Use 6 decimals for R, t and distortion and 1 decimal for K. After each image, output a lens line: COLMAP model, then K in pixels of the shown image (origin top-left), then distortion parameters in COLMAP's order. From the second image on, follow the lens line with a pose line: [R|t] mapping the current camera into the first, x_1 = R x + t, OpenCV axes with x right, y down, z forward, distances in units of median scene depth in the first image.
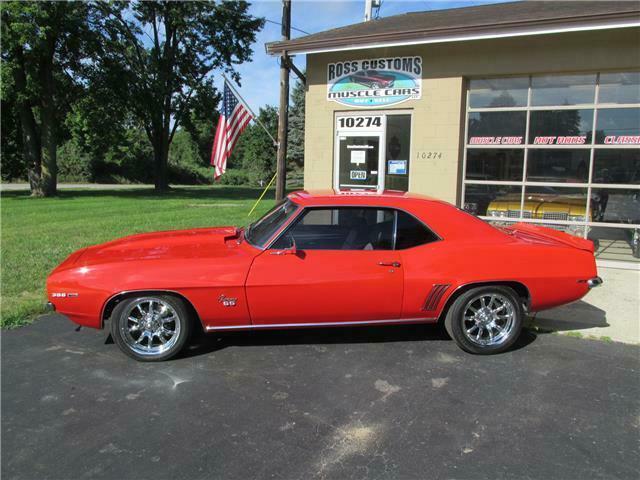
lens RADIAL K [[533.1, 0, 321.0], [0, 533.1, 239.8], [0, 0, 1]] dist [-0.028157, 0.000281]
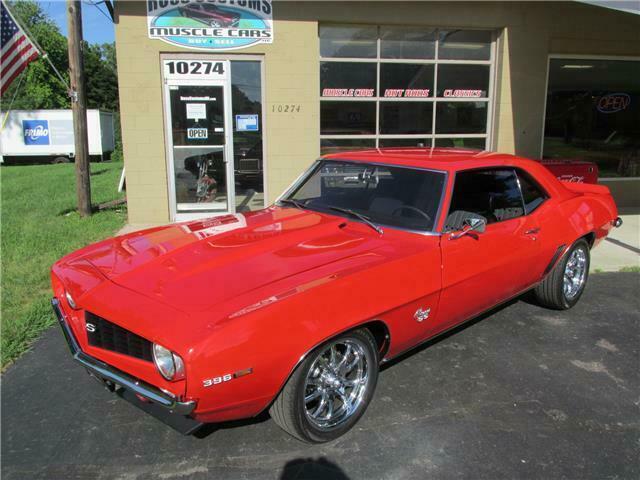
lens RADIAL K [[533.1, 0, 323.4], [0, 533.1, 240.4], [0, 0, 1]] dist [-0.028157, 0.000281]
pose [[0.790825, -0.147543, 0.593992, -0.309318], [0.099361, 0.988583, 0.113270, -0.033861], [-0.603923, -0.030557, 0.796457, 0.237440]]
